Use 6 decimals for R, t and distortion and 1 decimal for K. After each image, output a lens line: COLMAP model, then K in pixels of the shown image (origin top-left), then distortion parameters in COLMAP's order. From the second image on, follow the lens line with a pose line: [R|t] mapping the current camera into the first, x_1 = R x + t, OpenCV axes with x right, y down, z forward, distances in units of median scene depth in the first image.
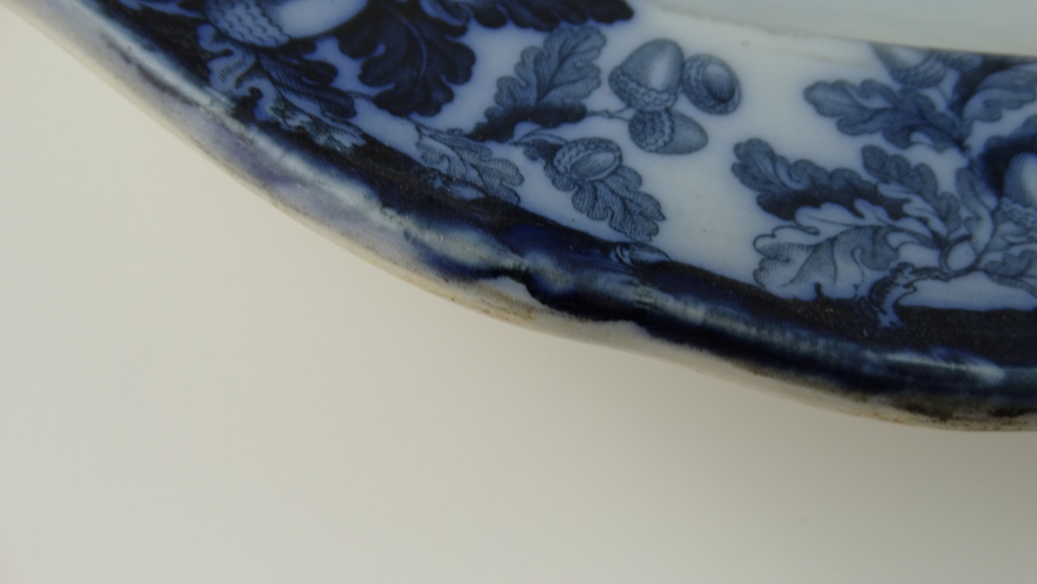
lens RADIAL K [[750.8, 0, 522.2], [0, 750.8, 291.2], [0, 0, 1]] dist [0.004495, -0.020286]
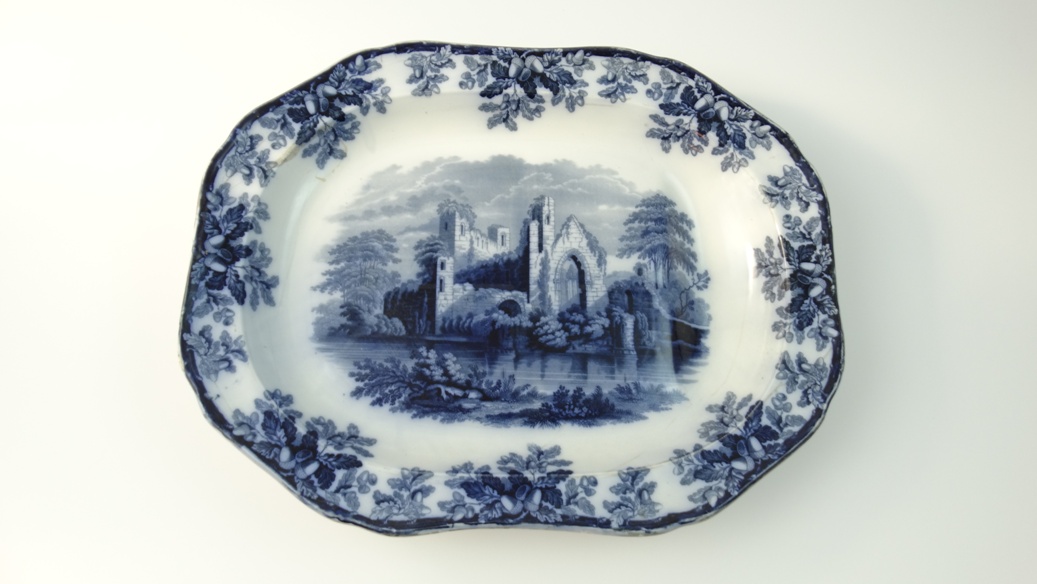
lens RADIAL K [[750.8, 0, 514.6], [0, 750.8, 287.2], [0, 0, 1]] dist [0.004495, -0.020286]
pose [[0.999245, 0.015070, 0.035818, 1.301588], [-0.015408, 0.999839, 0.009174, -2.150512], [-0.035674, -0.009719, 0.999316, -5.868766]]
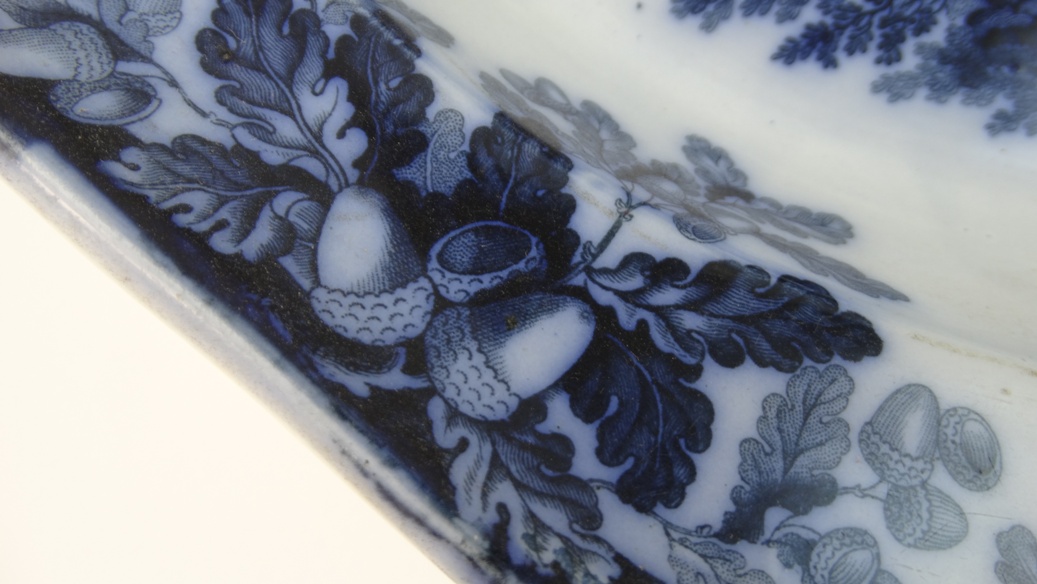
lens RADIAL K [[750.8, 0, 517.2], [0, 750.8, 296.4], [0, 0, 1]] dist [0.004495, -0.020286]
pose [[0.998404, 0.054308, -0.015515, -0.308989], [-0.051962, 0.990854, 0.124529, -0.580055], [0.022136, -0.123524, 0.992095, 0.124639]]
